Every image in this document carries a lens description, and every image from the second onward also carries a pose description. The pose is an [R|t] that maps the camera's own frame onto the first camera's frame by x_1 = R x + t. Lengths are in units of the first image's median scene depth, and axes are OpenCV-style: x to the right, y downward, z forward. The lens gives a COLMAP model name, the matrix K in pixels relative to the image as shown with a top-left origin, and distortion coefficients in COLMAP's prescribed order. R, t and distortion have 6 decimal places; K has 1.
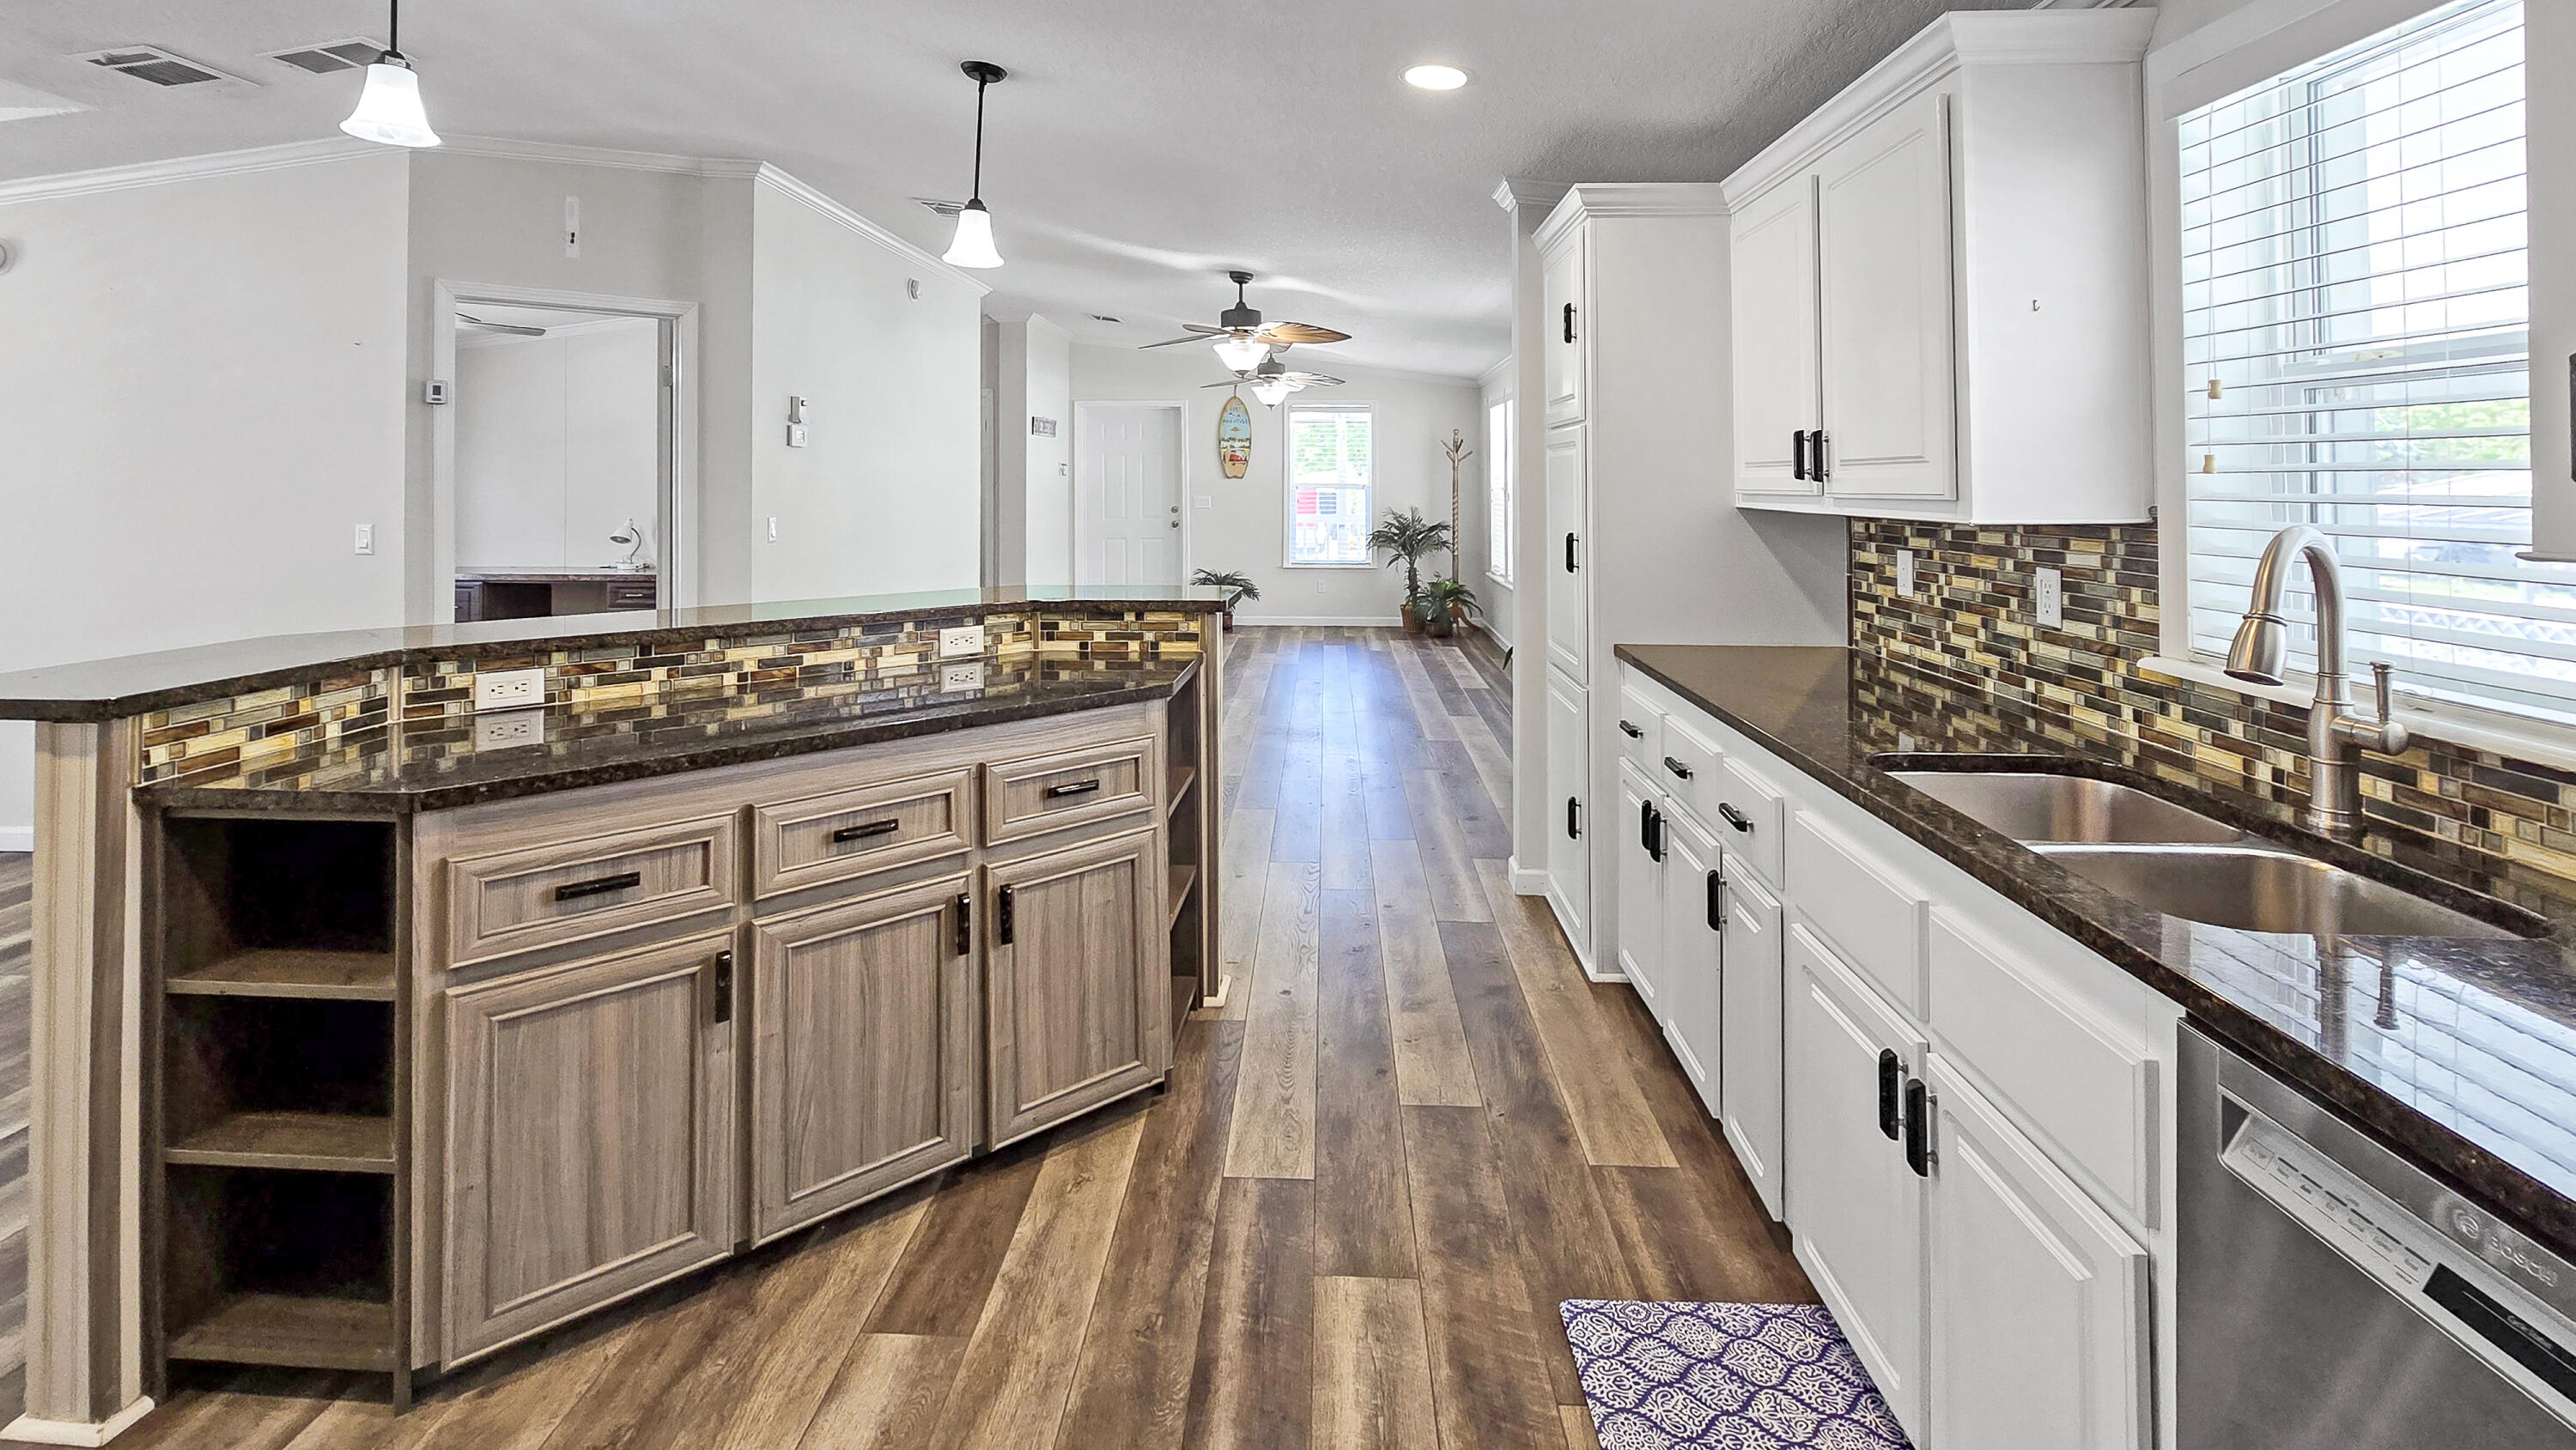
lens RADIAL K [[1076.2, 0, 1287.4], [0, 1076.2, 804.5], [0, 0, 1]] dist [-0.000500, 0.000077]
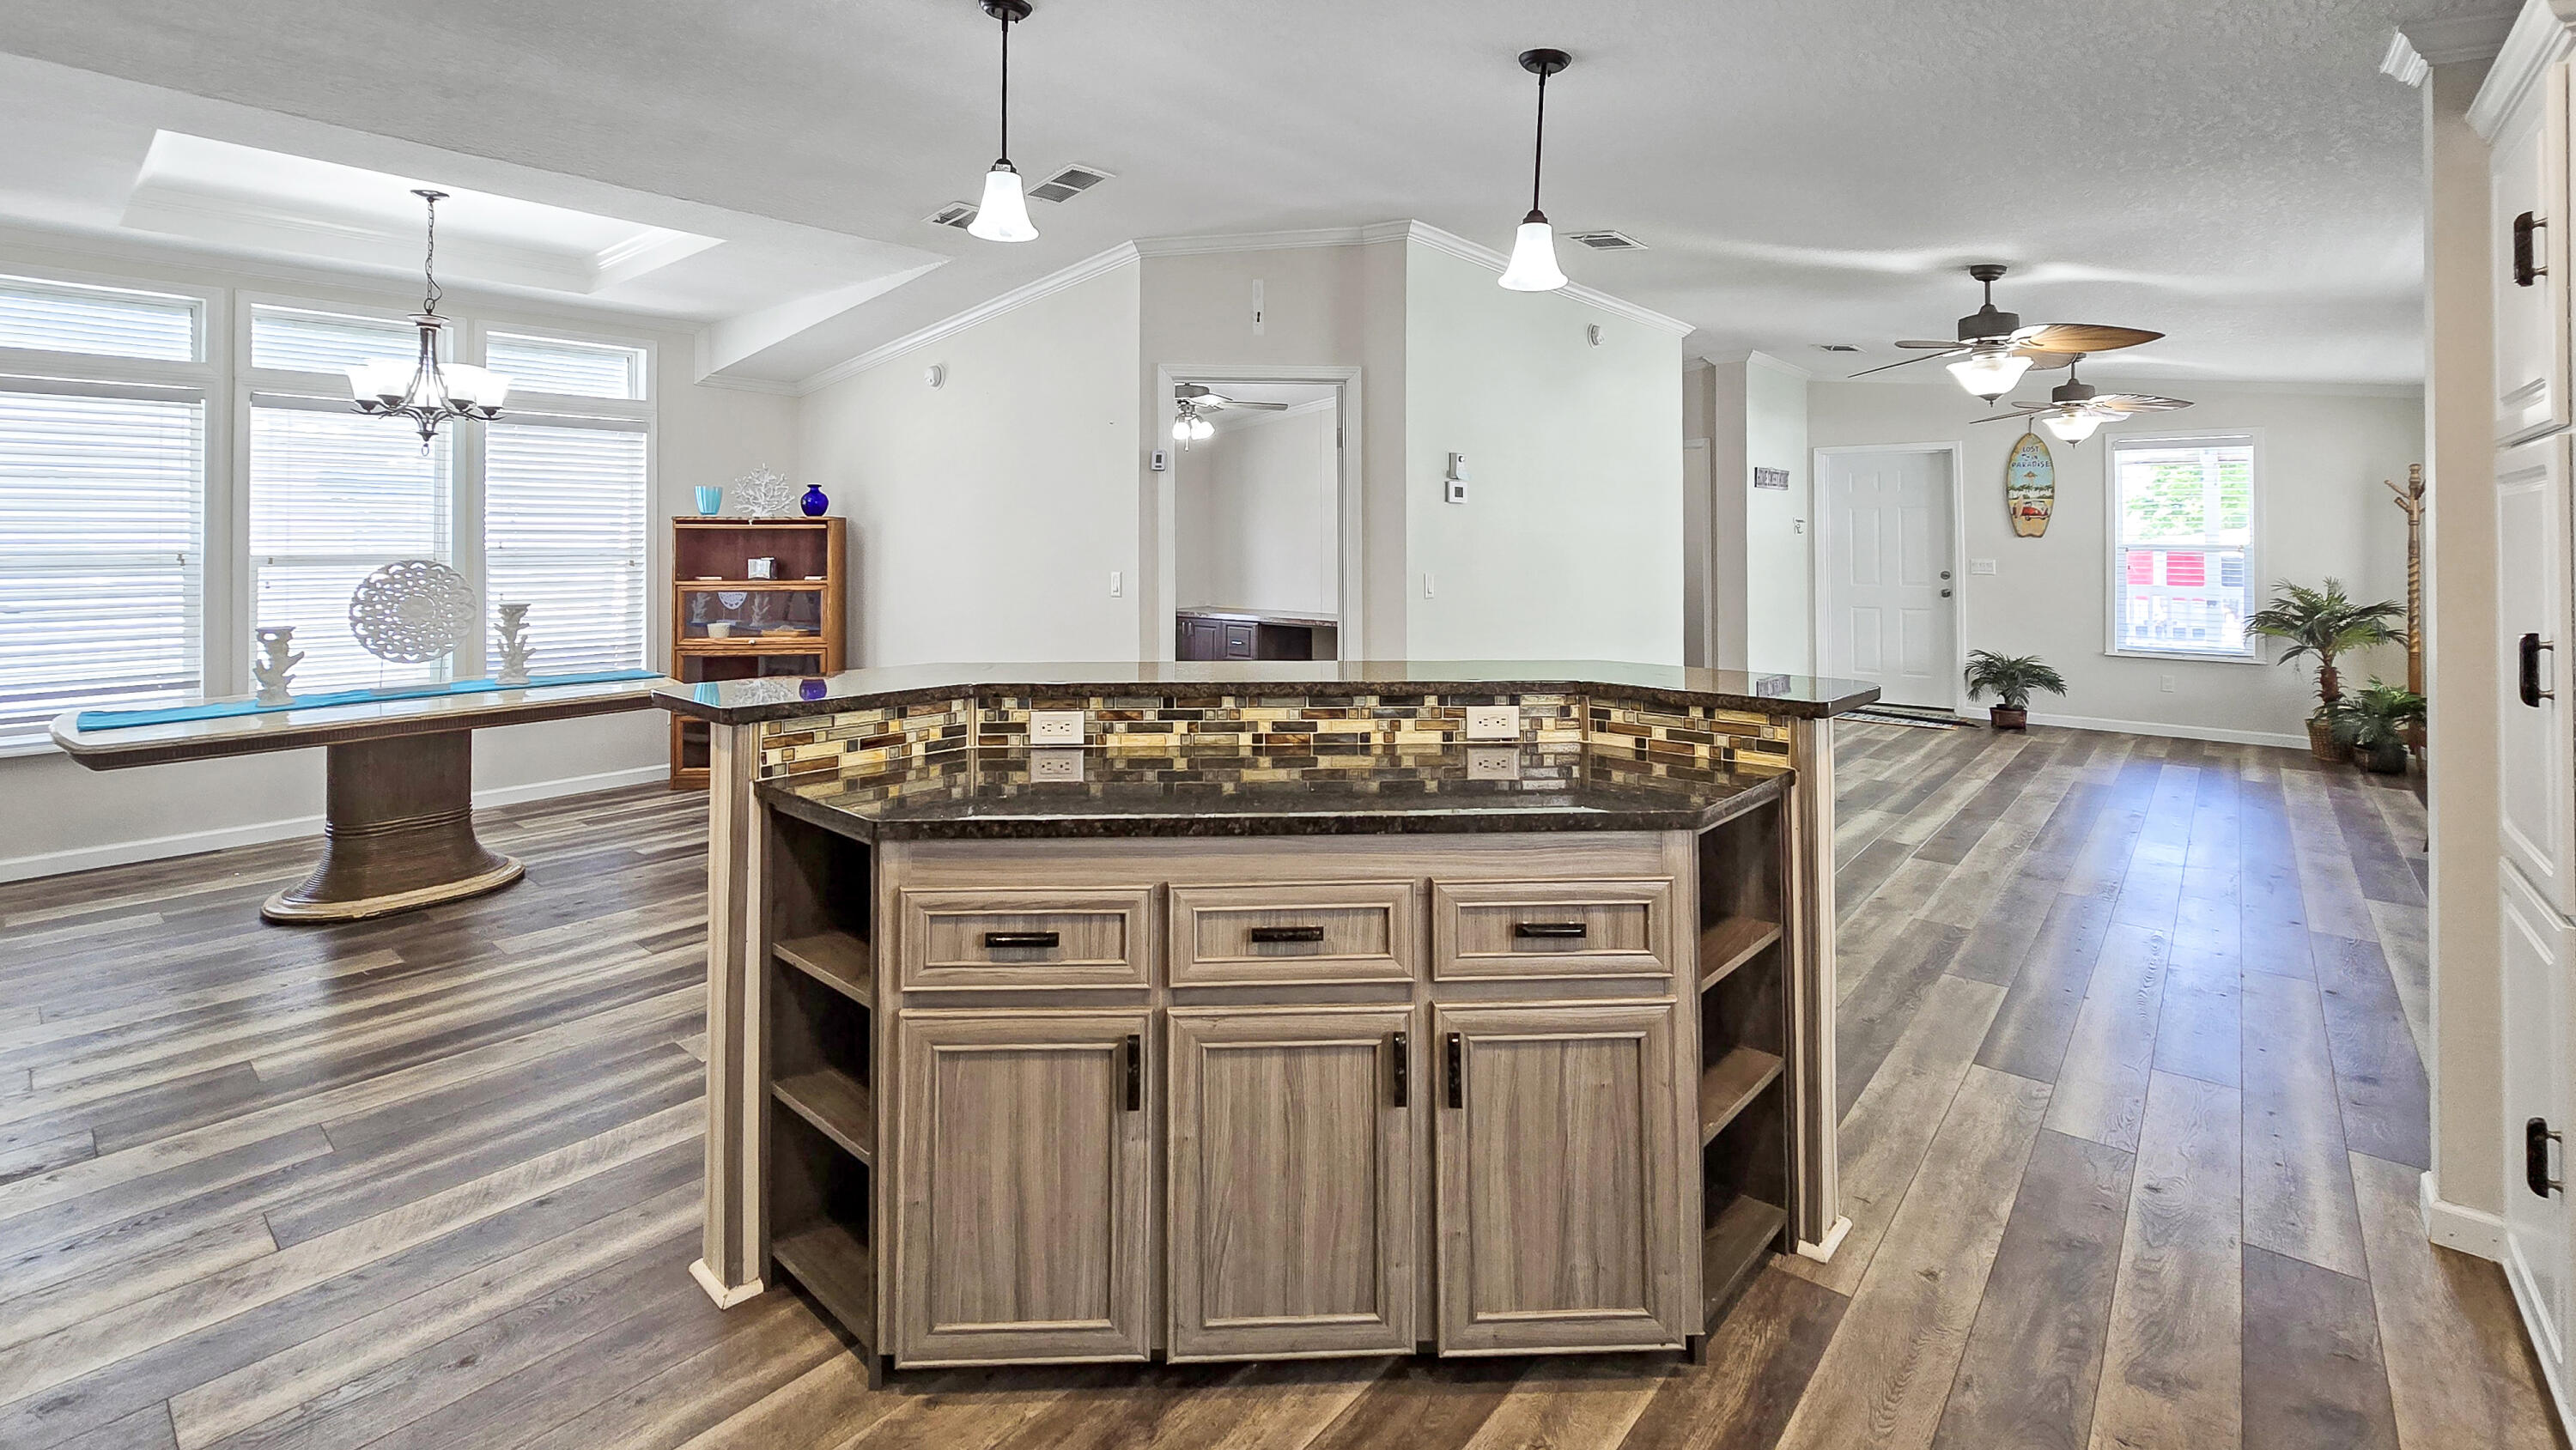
lens RADIAL K [[1169.6, 0, 1288.0], [0, 1169.6, 725.0], [0, 0, 1]] dist [-0.000205, -0.000056]
pose [[0.802347, 0.097366, -0.588863, 0.114544], [-0.175781, 0.981394, -0.077240, -0.056143], [0.570386, 0.165484, 0.804534, 0.194517]]
